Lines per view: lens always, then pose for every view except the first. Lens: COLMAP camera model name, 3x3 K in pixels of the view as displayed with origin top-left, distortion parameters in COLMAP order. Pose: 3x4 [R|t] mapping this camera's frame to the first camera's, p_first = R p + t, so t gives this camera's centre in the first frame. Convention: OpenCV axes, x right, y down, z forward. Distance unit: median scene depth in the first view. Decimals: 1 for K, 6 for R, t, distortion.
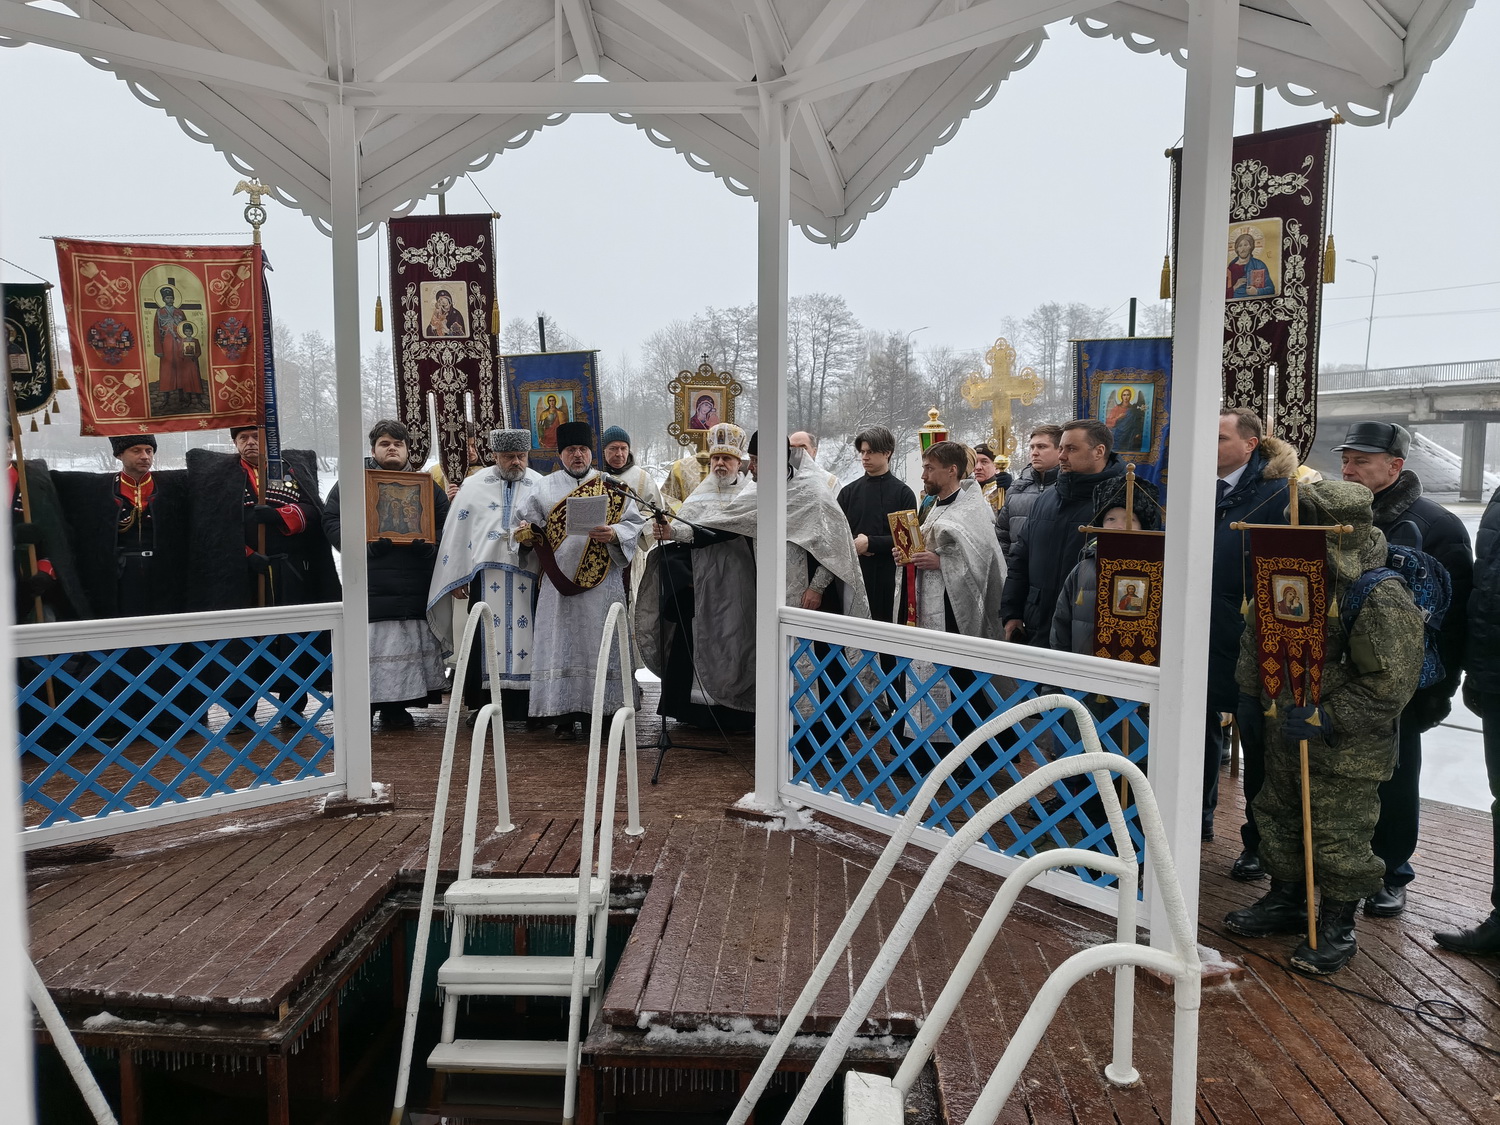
lens RADIAL K [[1049.5, 0, 757.6], [0, 1049.5, 569.8], [0, 0, 1]] dist [0.051050, -0.058238]
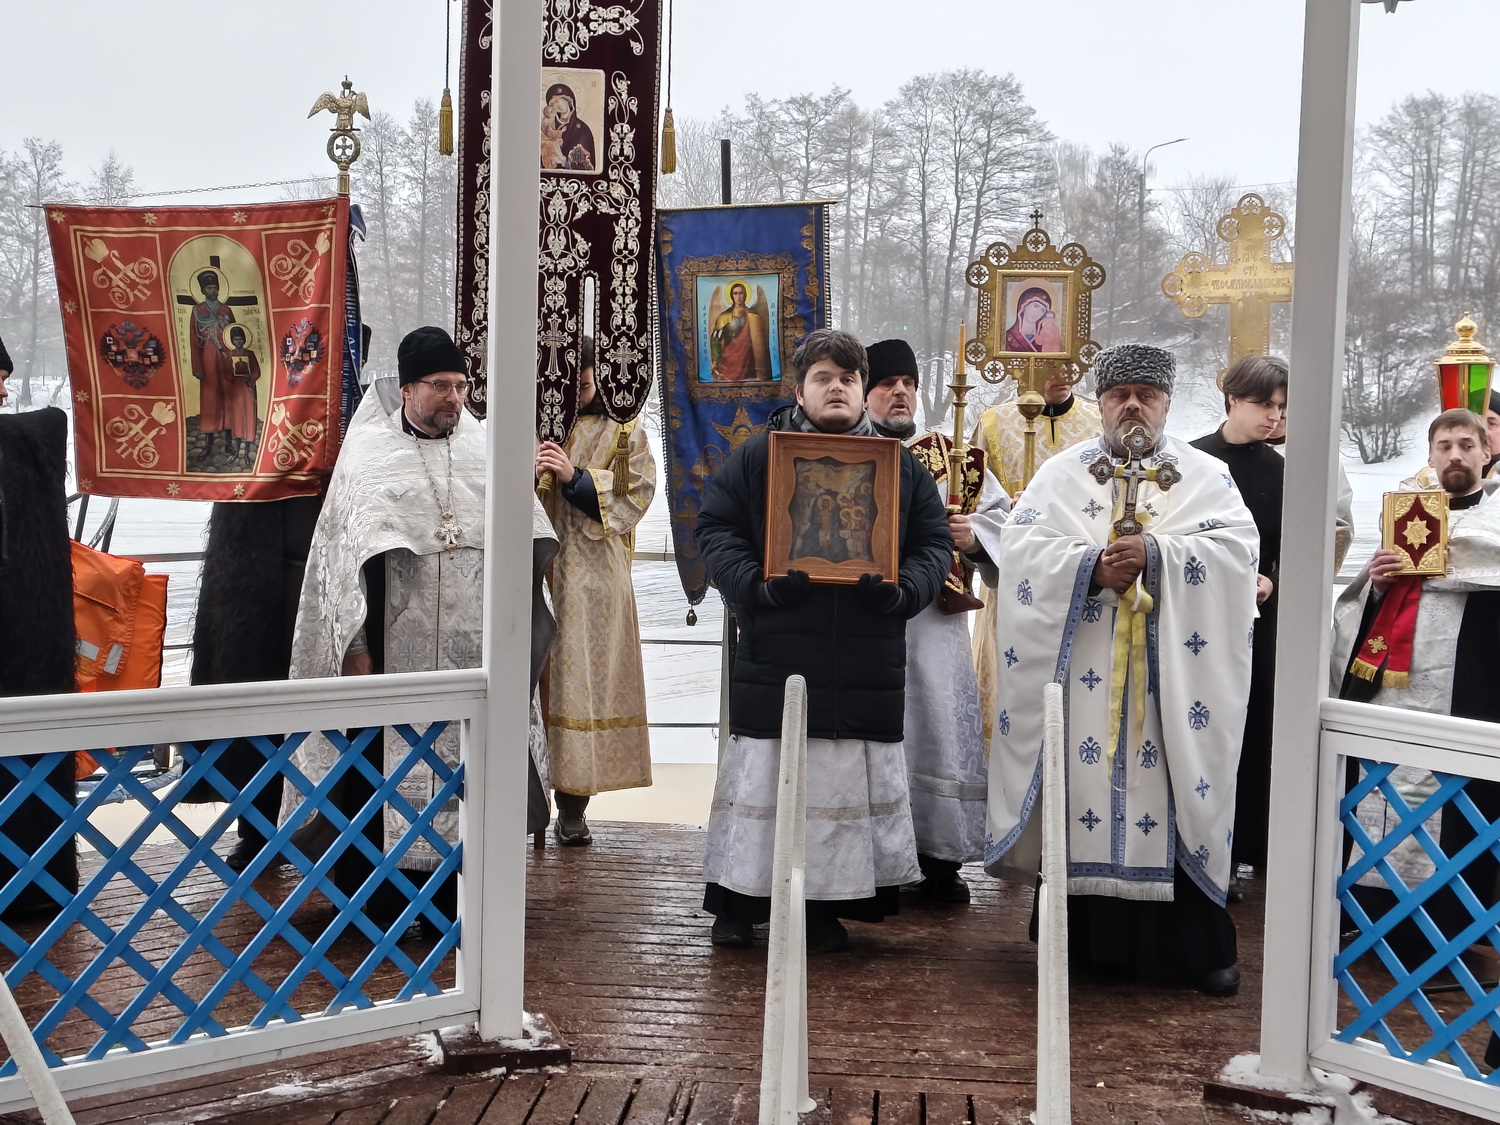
lens RADIAL K [[2104.5, 0, 742.1], [0, 2104.5, 529.8], [0, 0, 1]] dist [0.071408, 0.000000]
pose [[0.999184, 0.020500, -0.034805, -0.214697], [-0.021895, 0.998953, -0.040169, 0.000325], [0.033945, 0.040898, 0.998587, -0.064272]]
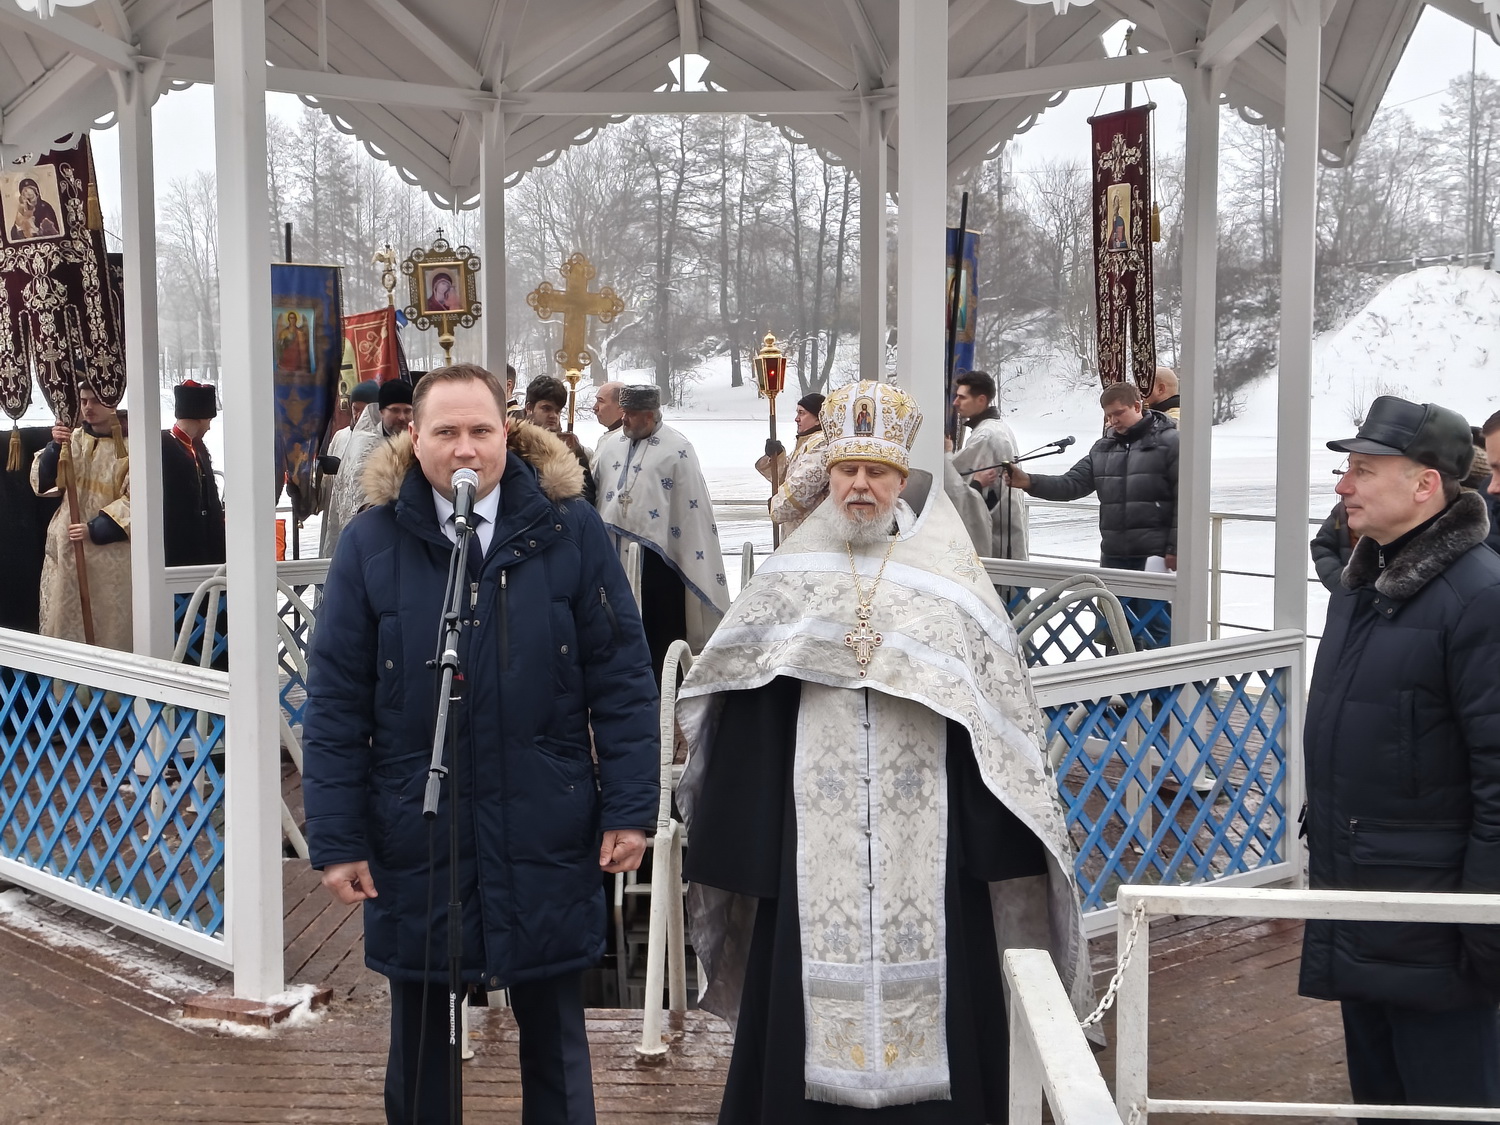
lens RADIAL K [[2104.5, 0, 720.3], [0, 2104.5, 574.8], [0, 0, 1]] dist [0.071408, 0.000000]
pose [[0.999933, -0.010138, 0.005577, -0.146223], [0.010188, 0.999907, -0.009020, 0.082873], [-0.005485, 0.009076, 0.999944, -1.181214]]
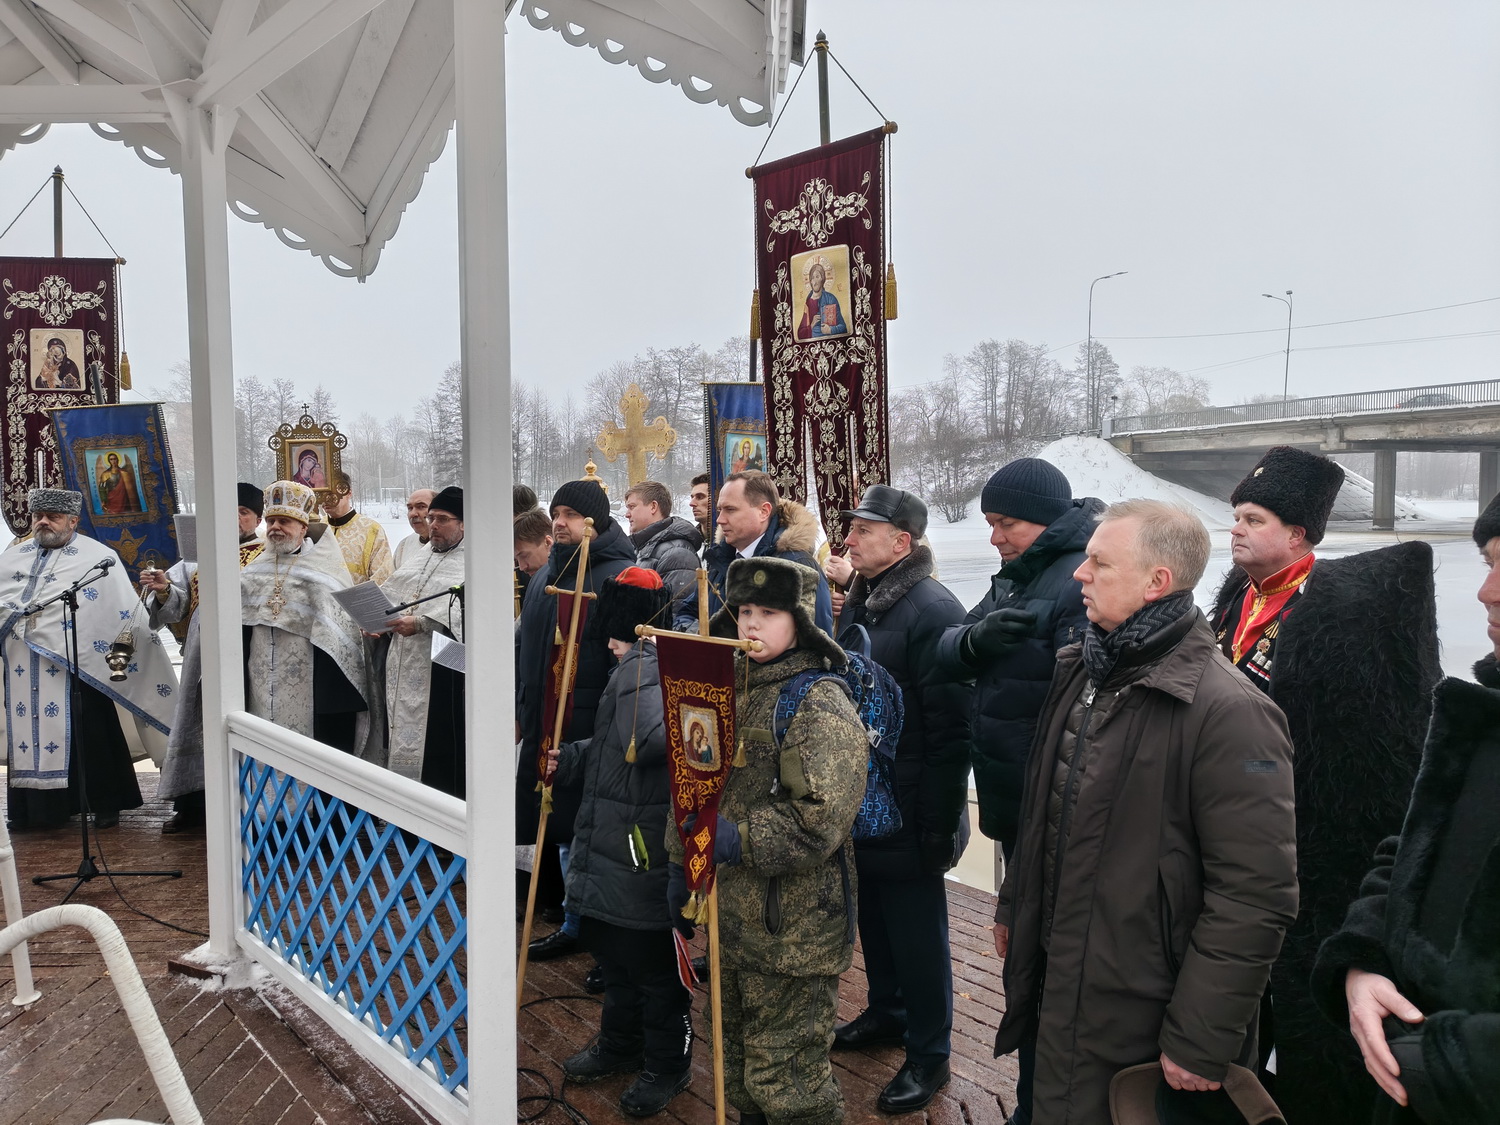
lens RADIAL K [[1049.5, 0, 754.9], [0, 1049.5, 559.4], [0, 0, 1]] dist [0.051050, -0.058238]
pose [[0.999287, -0.020344, 0.031795, 0.368671], [0.021758, 0.998760, -0.044774, -0.031680], [-0.030844, 0.045434, 0.998491, 0.123040]]
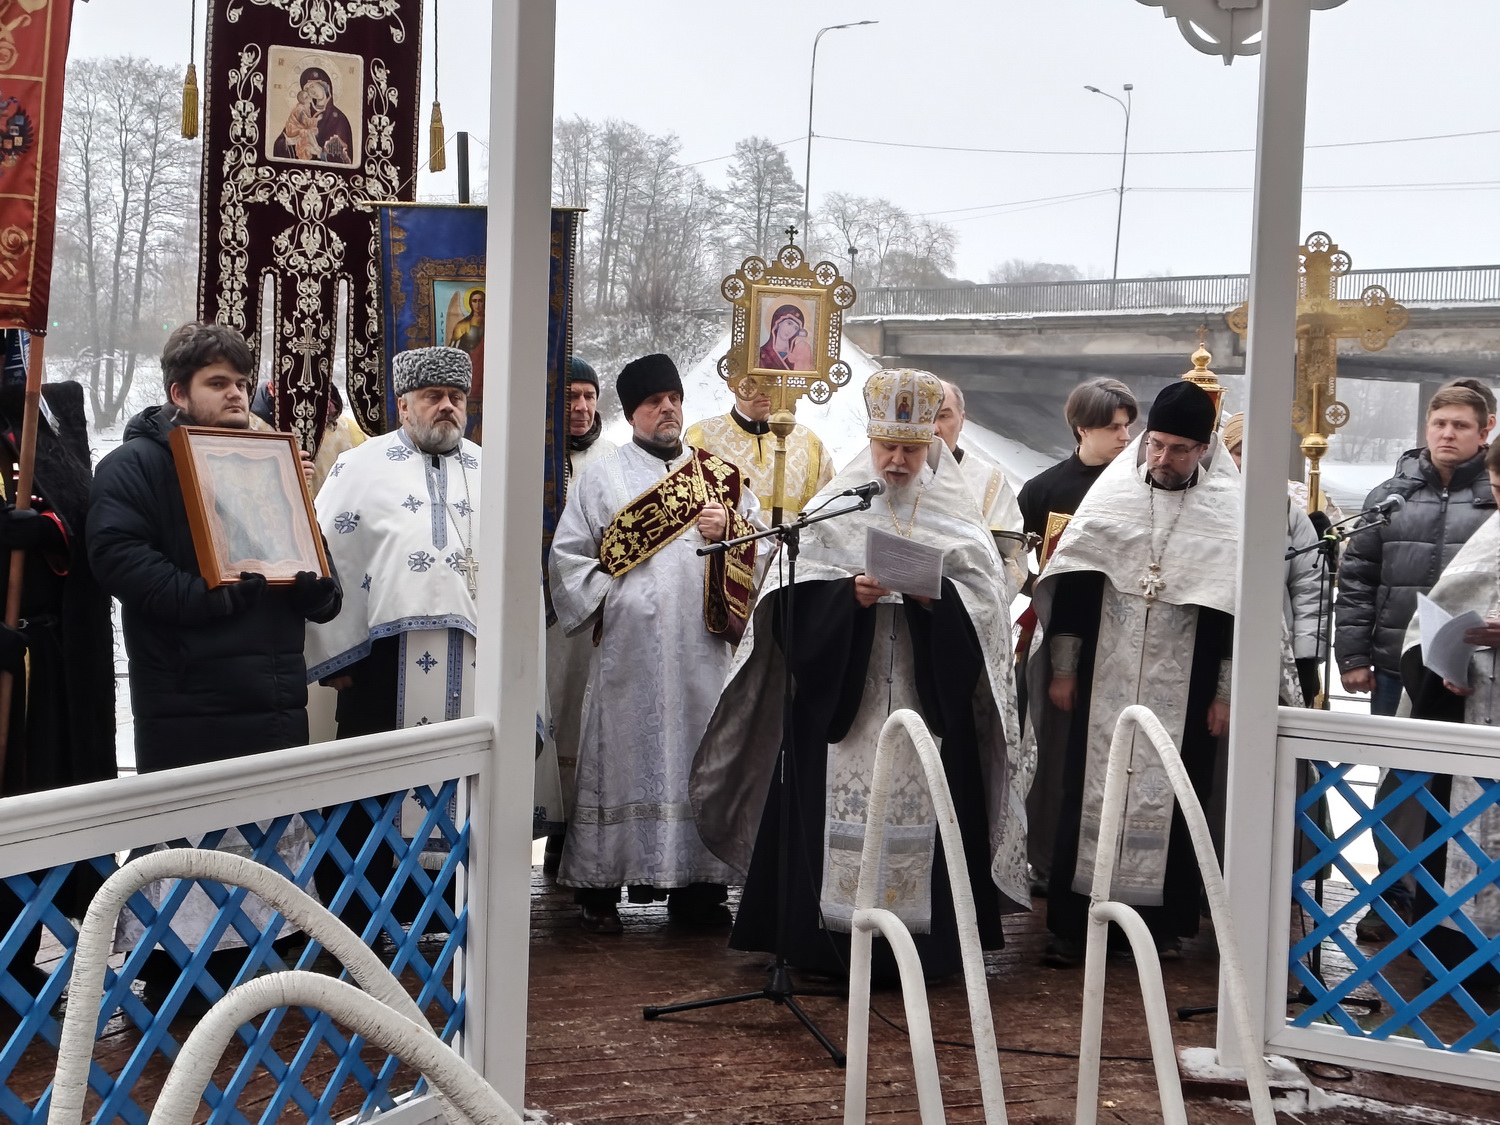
lens RADIAL K [[2104.5, 0, 737.4], [0, 2104.5, 524.4], [0, 0, 1]] dist [0.071408, 0.000000]
pose [[0.933816, 0.009201, 0.357635, -0.609614], [0.008160, 0.998861, -0.047004, -0.010165], [-0.357660, 0.046811, 0.932678, 0.045607]]
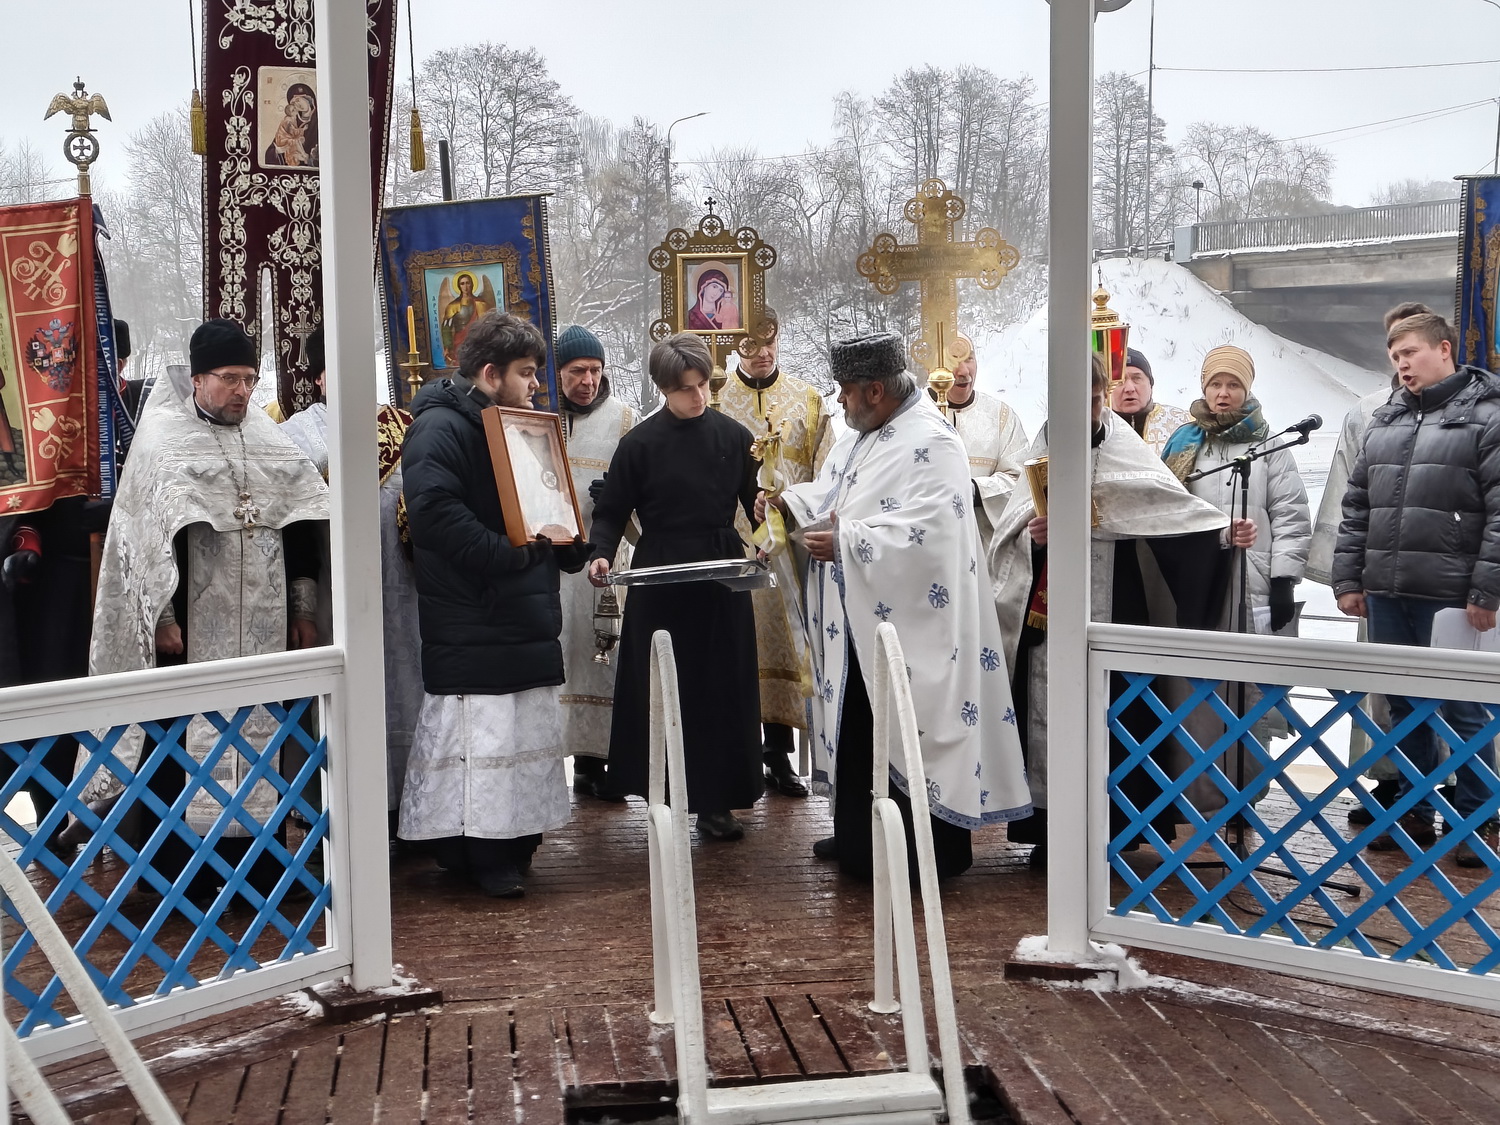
lens RADIAL K [[2104.5, 0, 713.0], [0, 2104.5, 555.1], [0, 0, 1]] dist [0.071408, 0.000000]
pose [[0.984799, -0.033567, 0.170422, -0.367475], [0.036703, 0.999209, -0.015285, 0.006637], [-0.169774, 0.021307, 0.985253, -0.150718]]
